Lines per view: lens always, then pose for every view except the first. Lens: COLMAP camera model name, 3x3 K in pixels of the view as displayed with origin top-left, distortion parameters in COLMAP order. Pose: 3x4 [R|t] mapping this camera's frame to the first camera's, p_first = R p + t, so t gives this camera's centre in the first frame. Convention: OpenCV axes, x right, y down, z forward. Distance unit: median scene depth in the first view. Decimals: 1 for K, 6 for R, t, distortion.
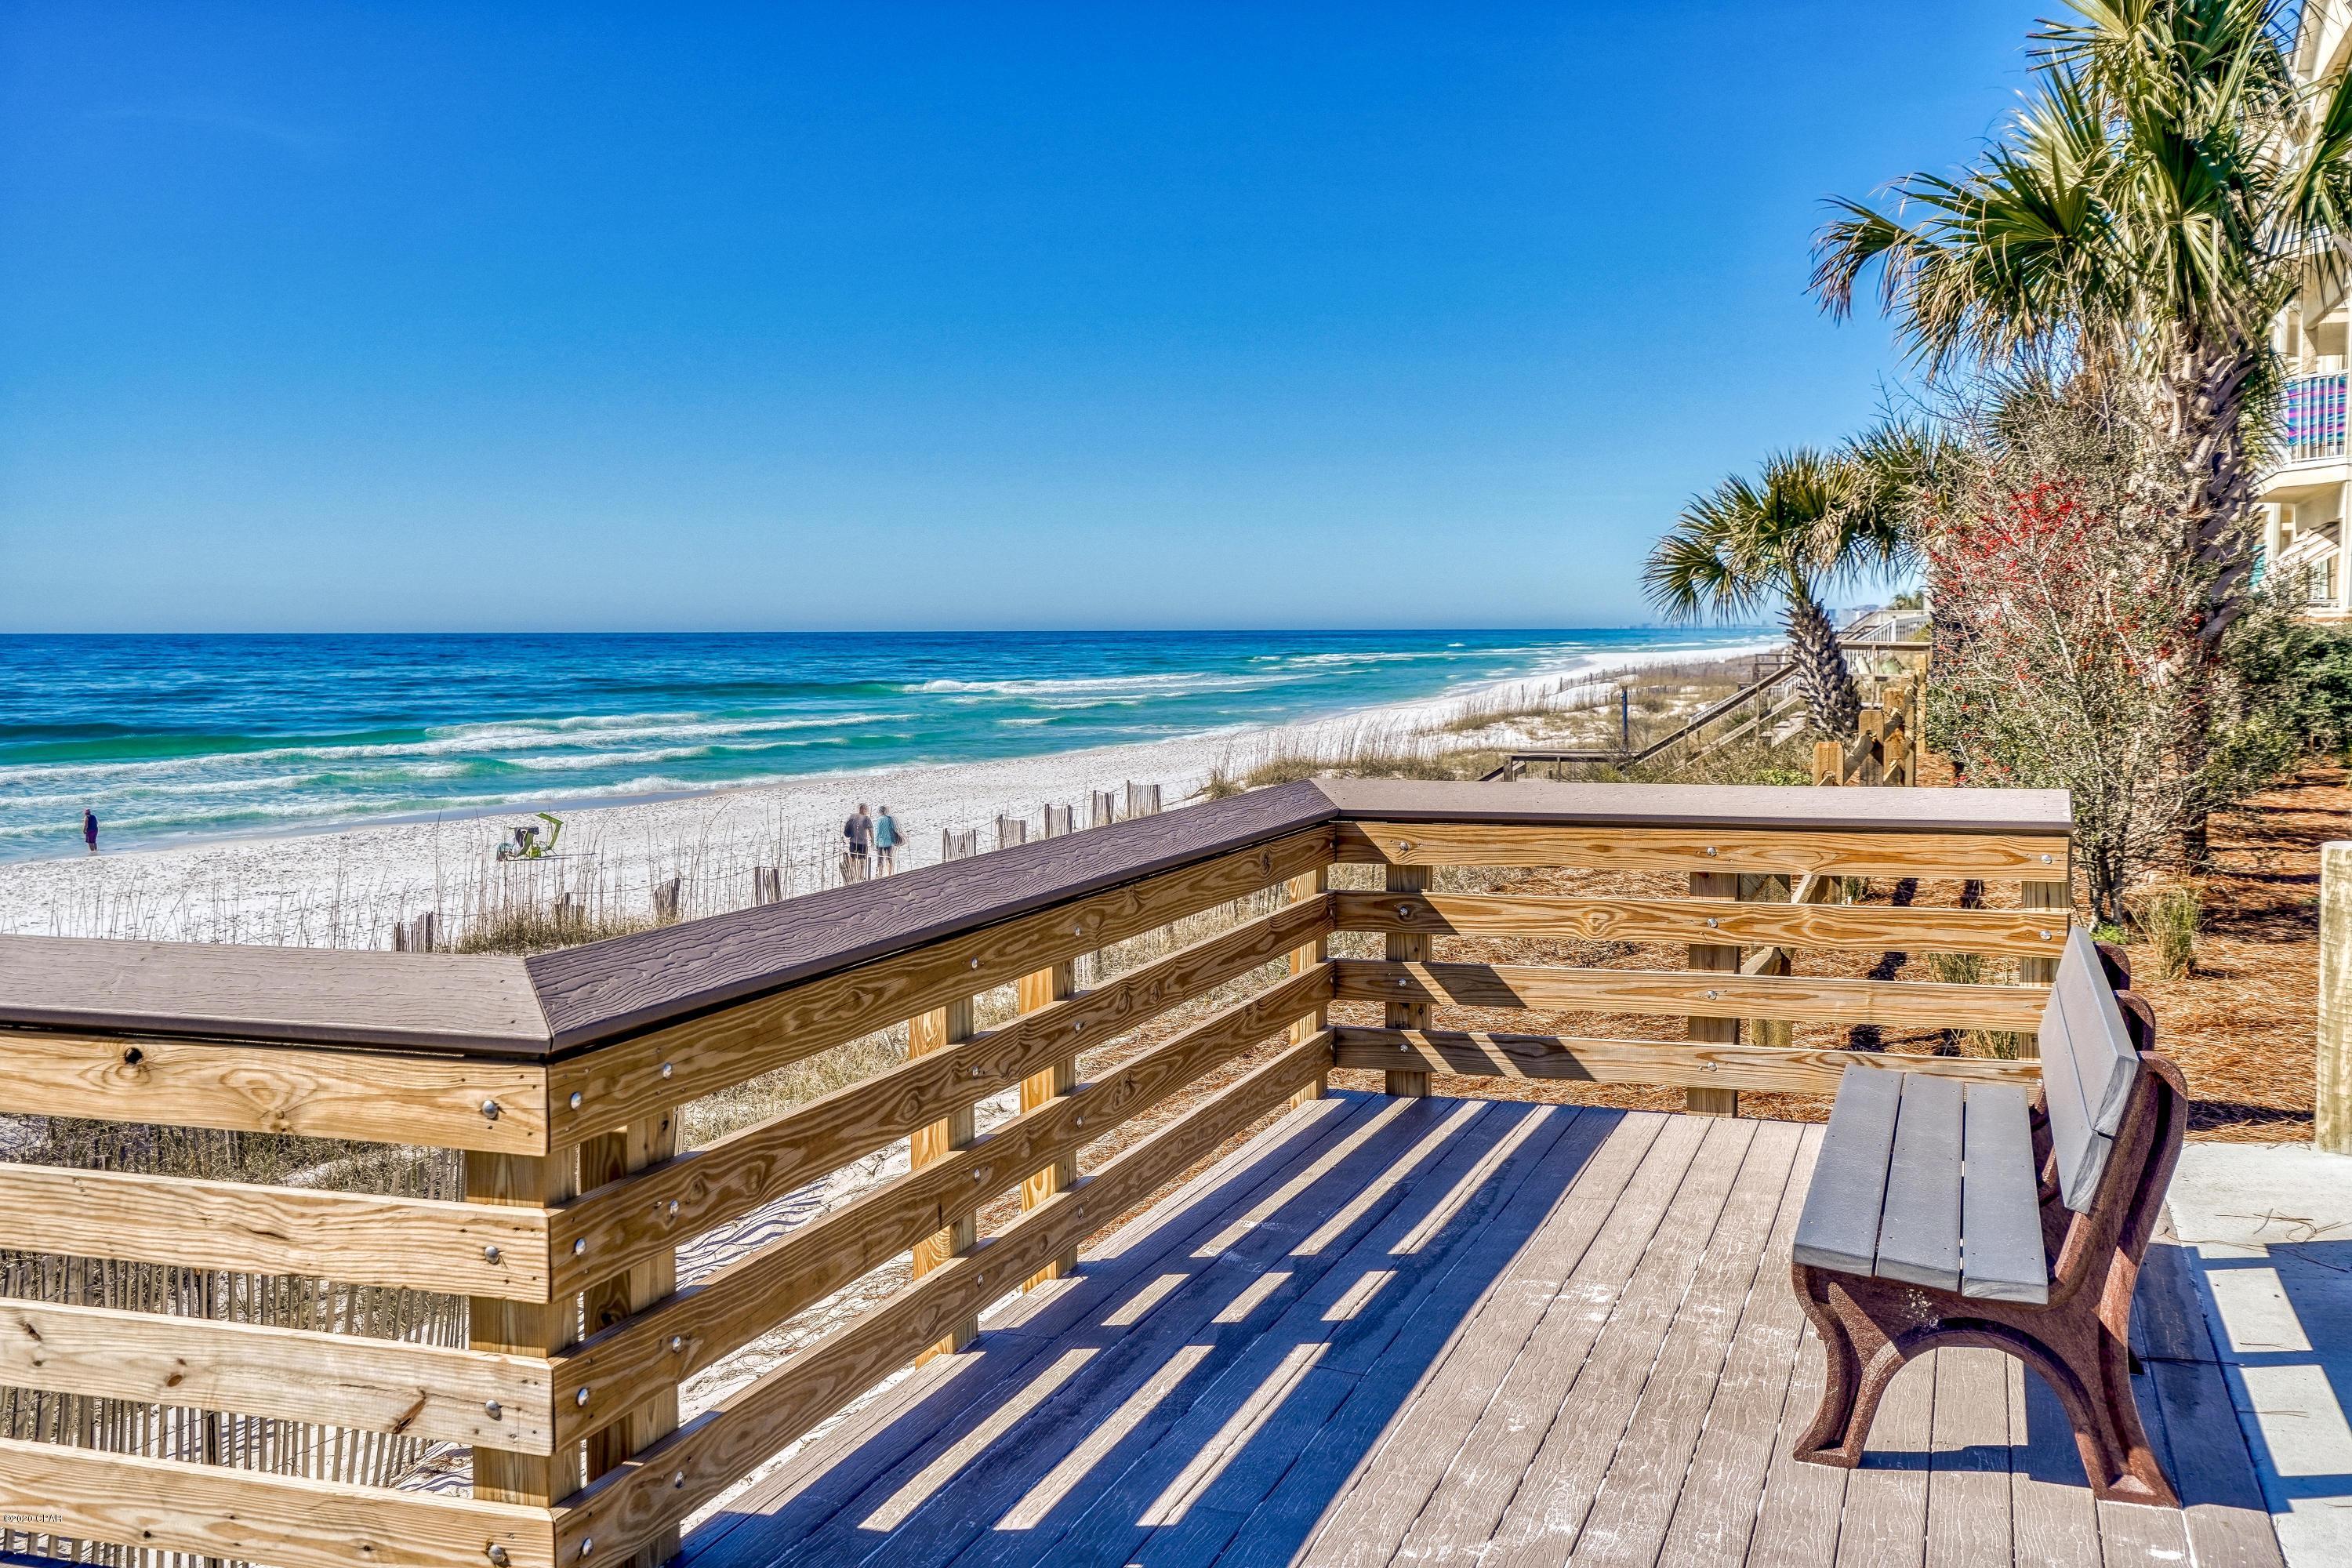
lens RADIAL K [[2277.4, 0, 1175.2], [0, 2277.4, 764.4], [0, 0, 1]] dist [0.073522, 0.000000]
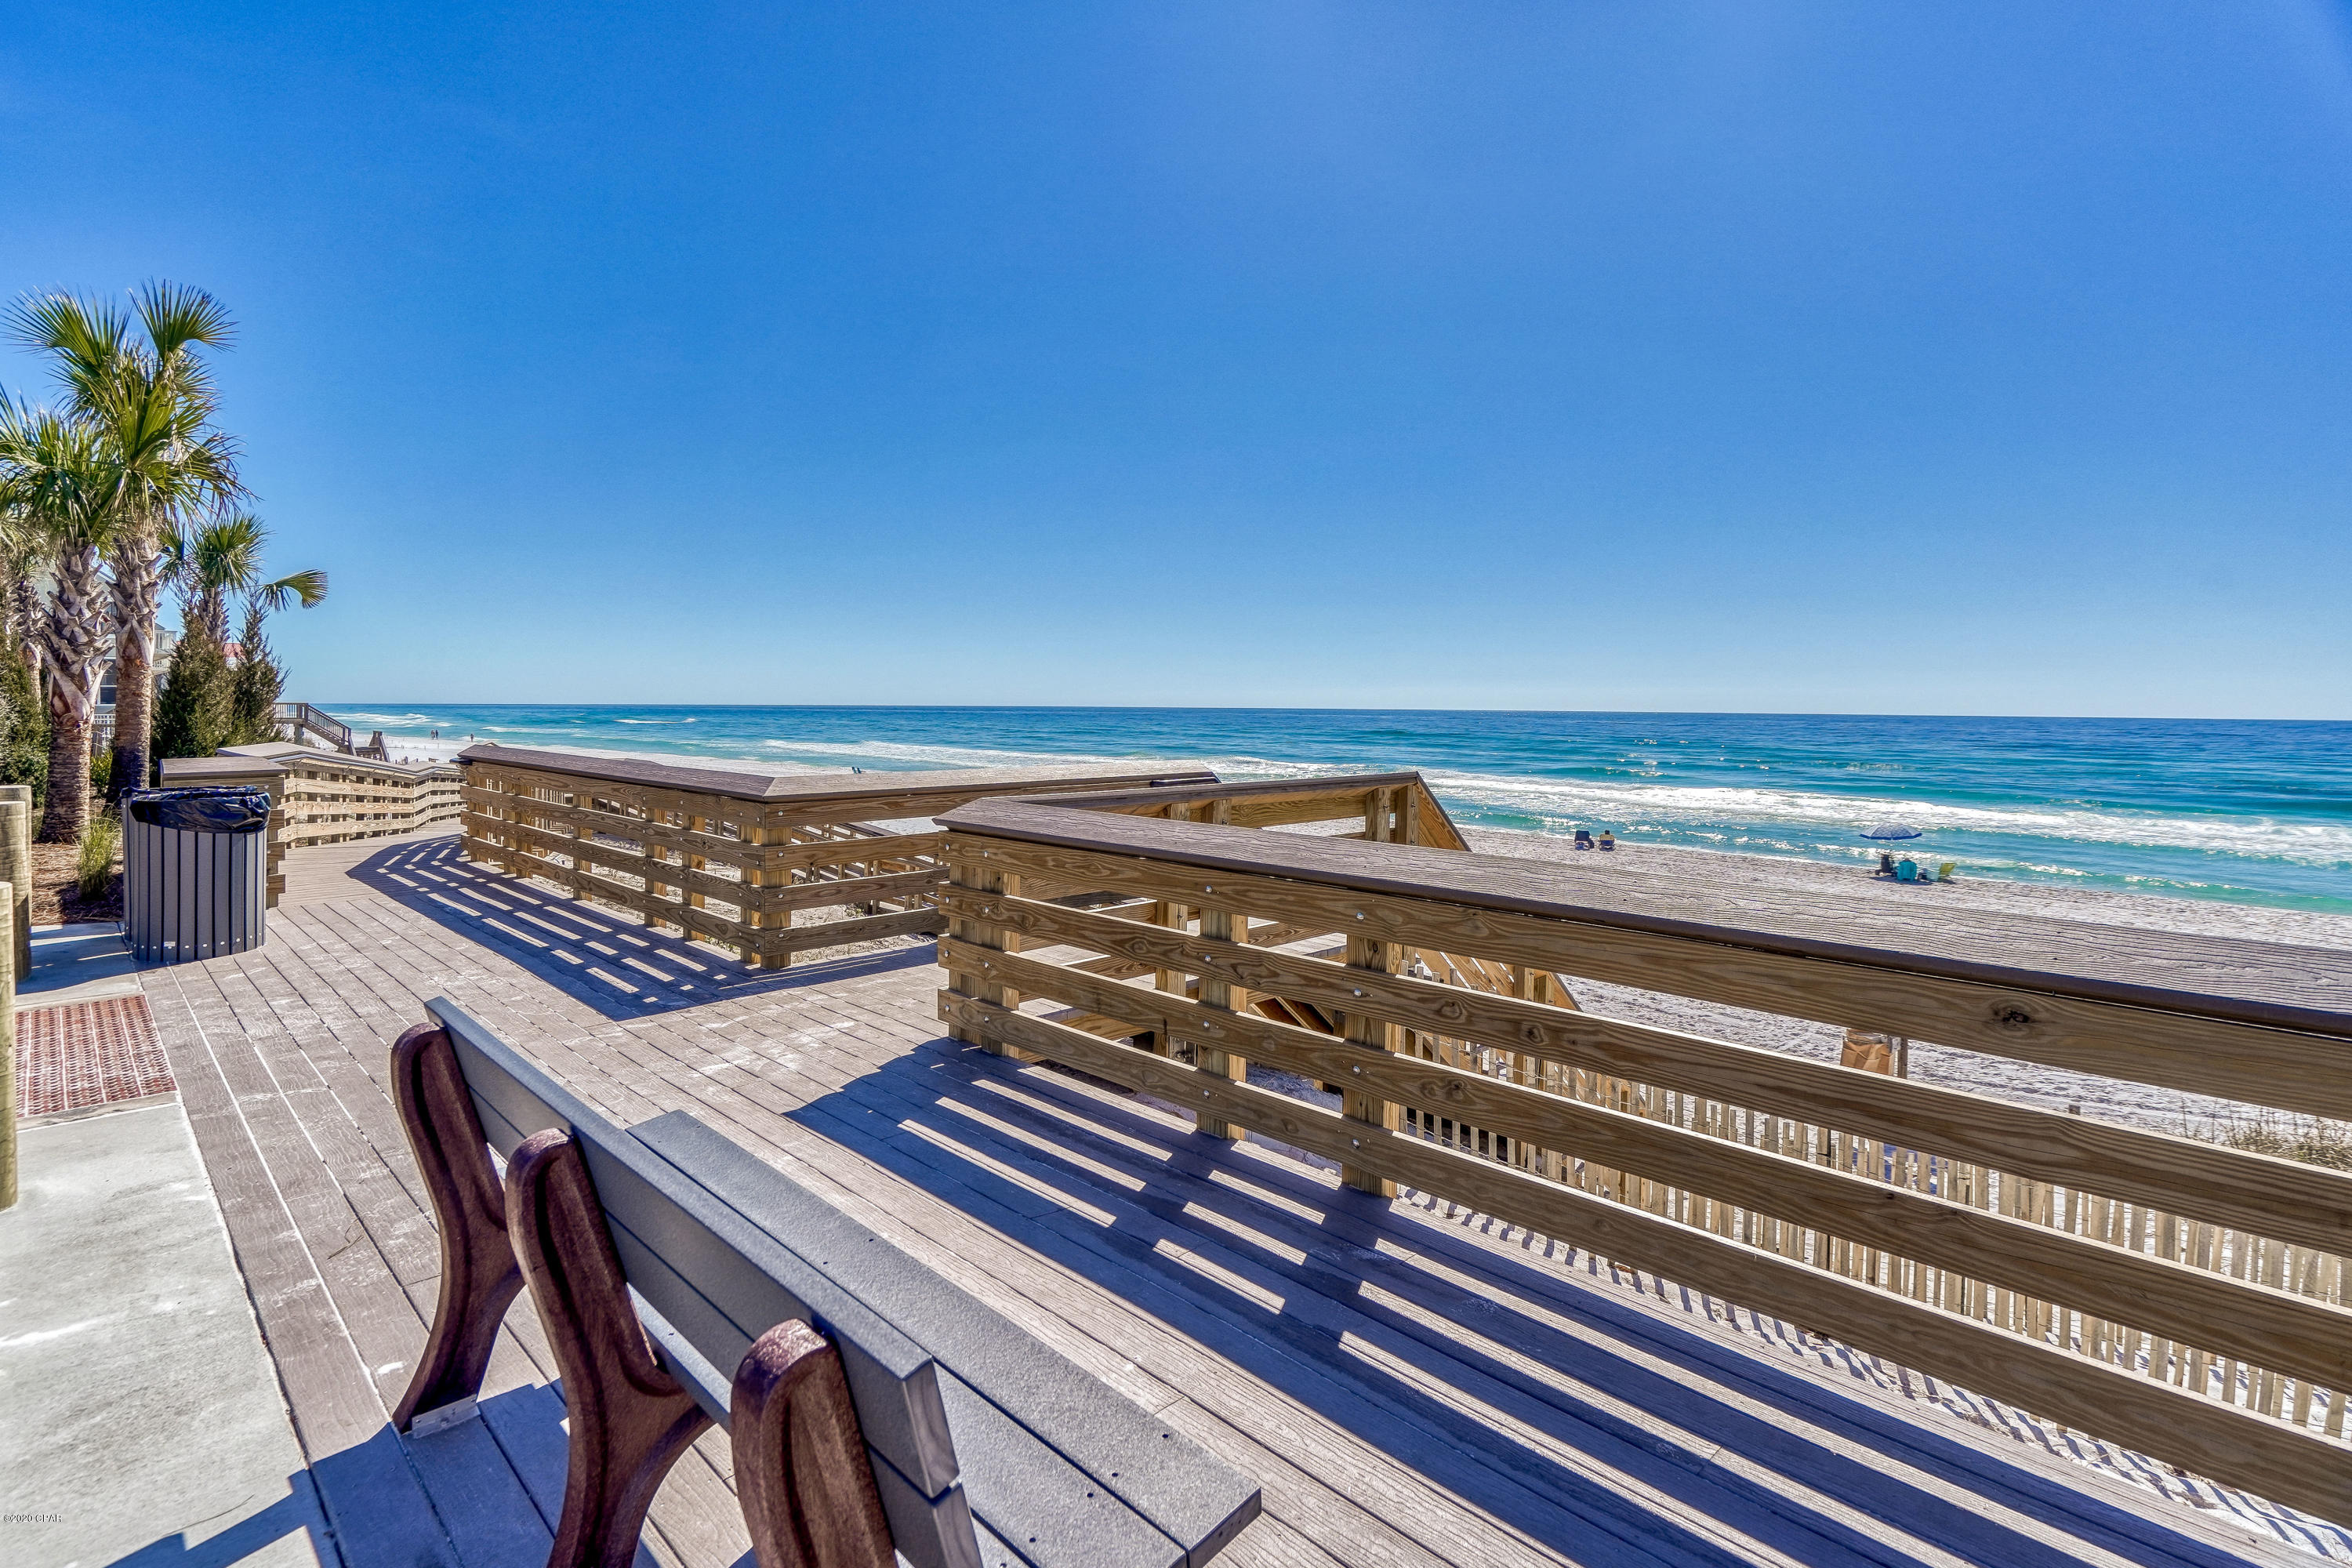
lens RADIAL K [[1133.1, 0, 1090.9], [0, 1133.1, 728.0], [0, 0, 1]] dist [0.025911, -0.002119]
pose [[-0.474221, 0.014199, -0.880291, 0.558209], [-0.052455, 0.997638, 0.044350, -0.047933], [0.878842, 0.067207, -0.472356, 1.130052]]
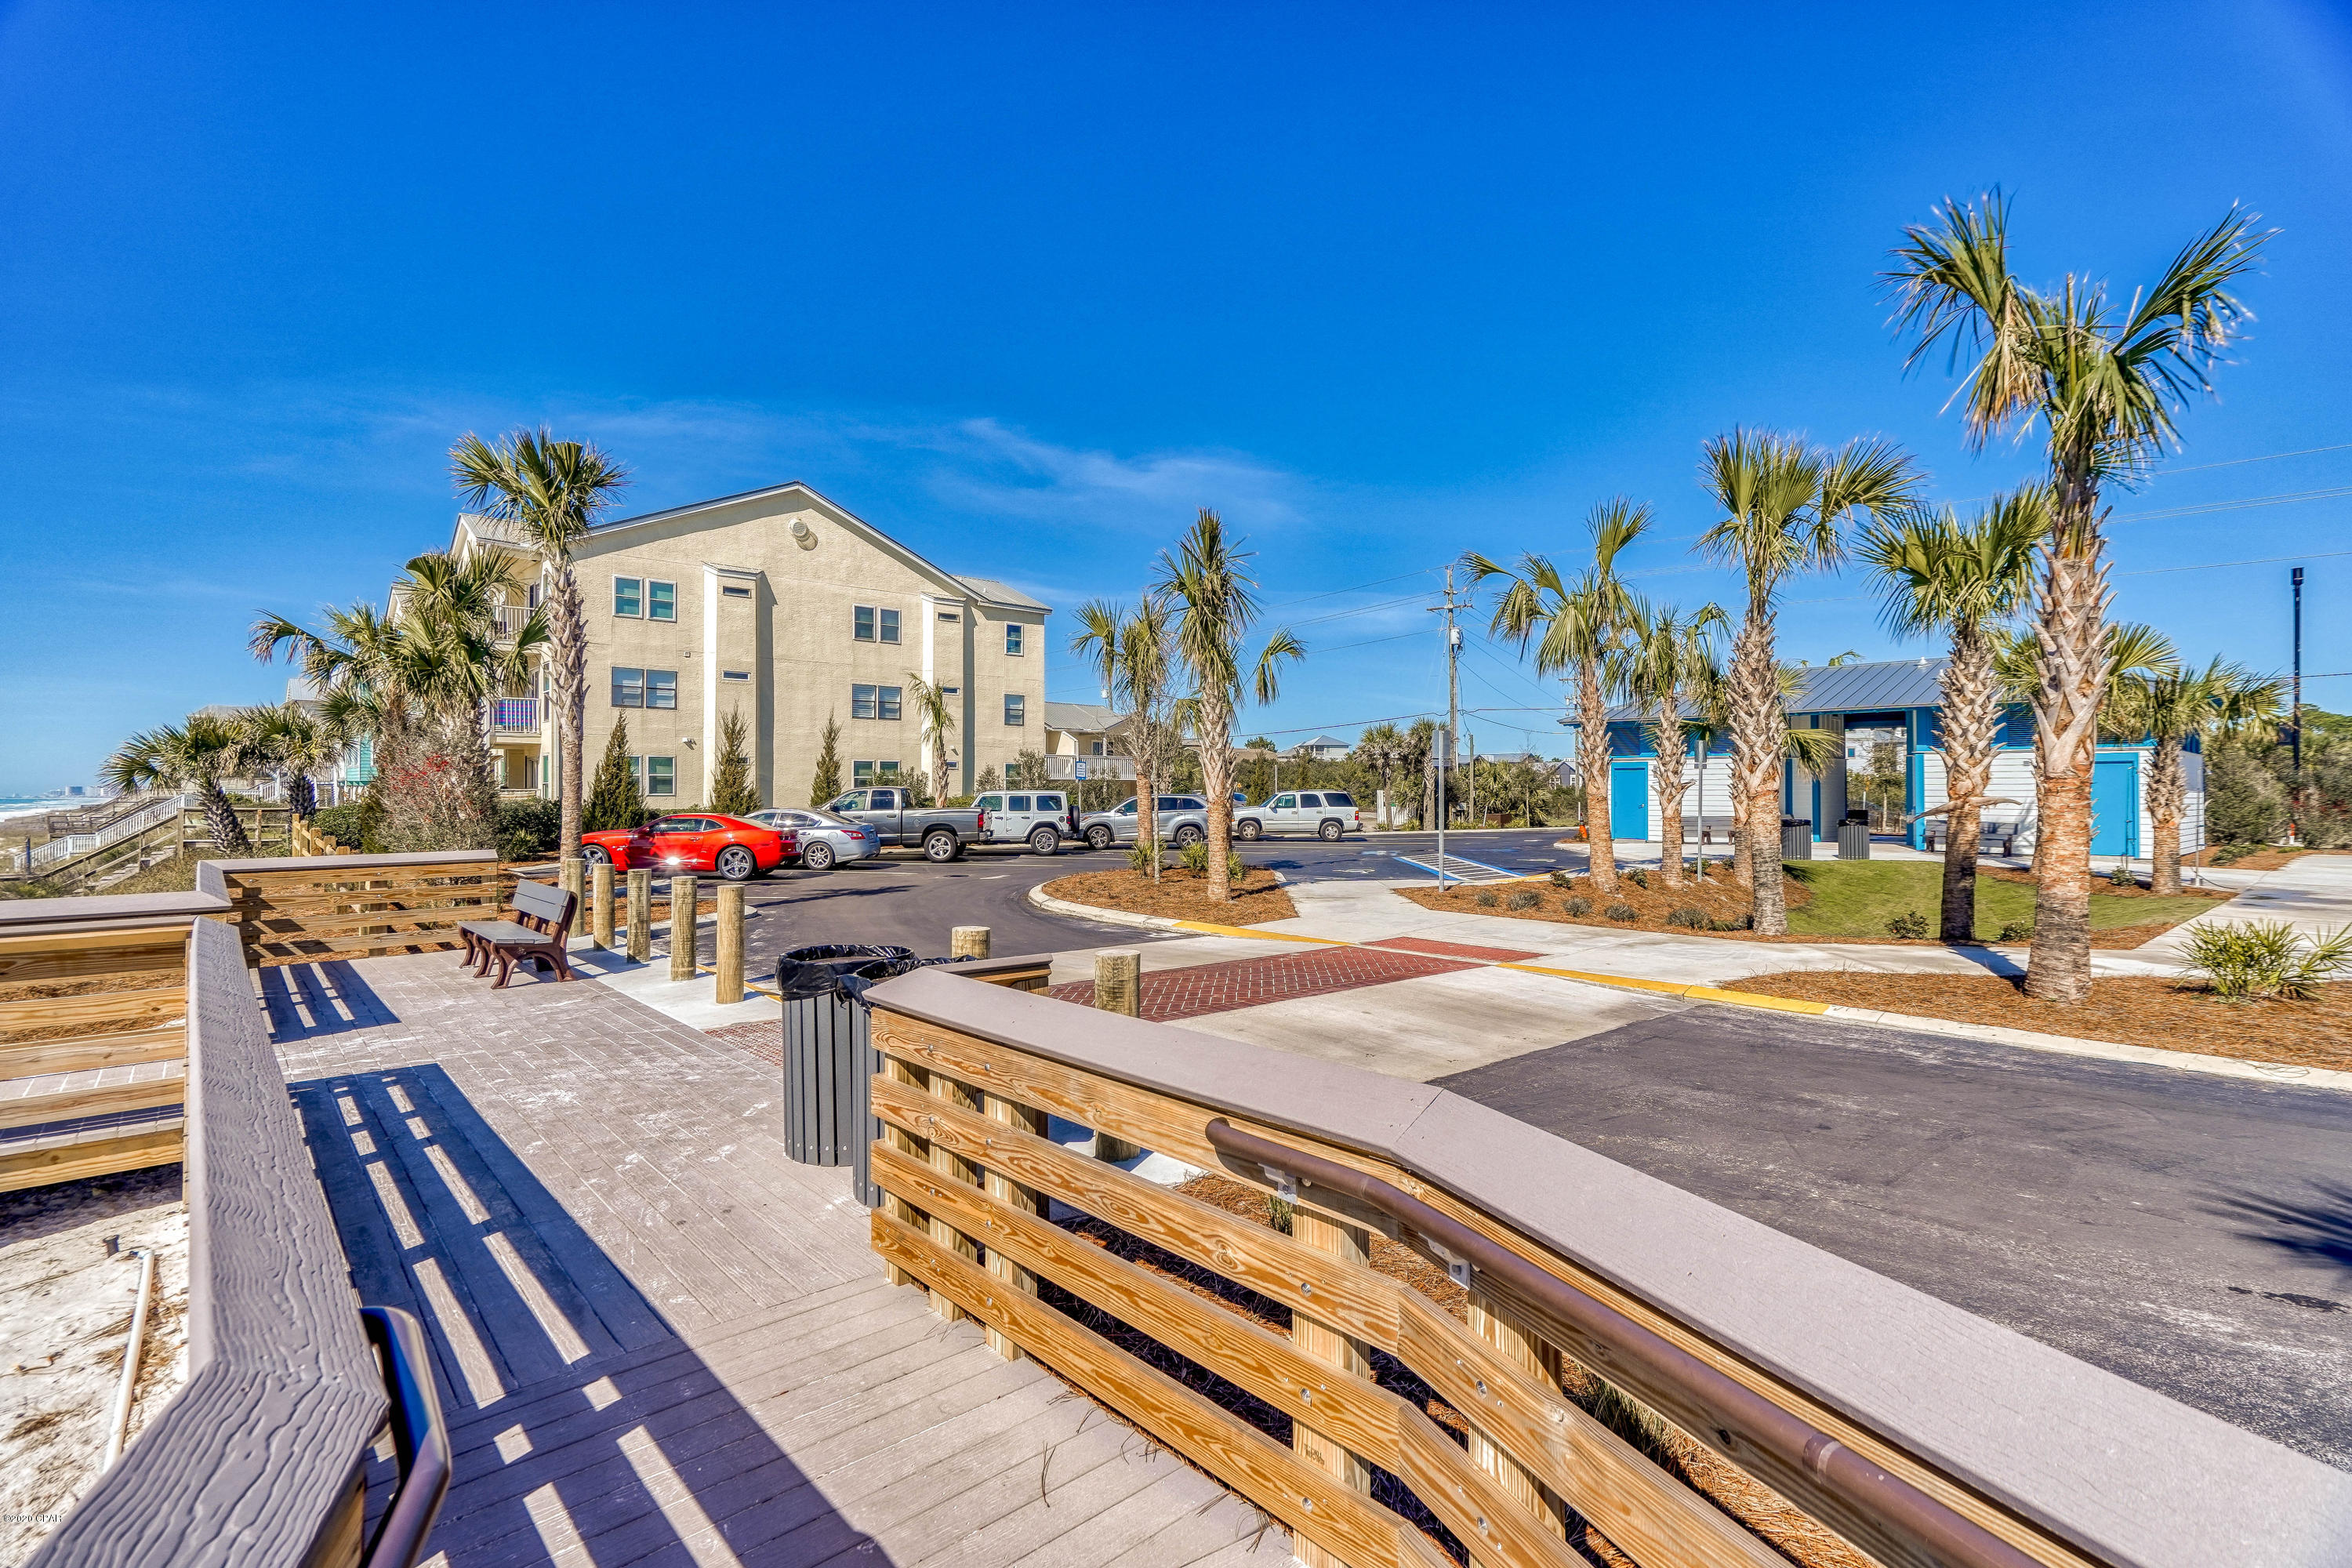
lens RADIAL K [[1081.1, 0, 1140.1], [0, 1081.1, 768.4], [0, 0, 1]] dist [0.019290, 0.001917]
pose [[0.504383, 0.018816, 0.863275, -0.728963], [0.055244, 0.997011, -0.054008, 0.041247], [-0.861711, 0.074932, 0.501836, -0.933588]]
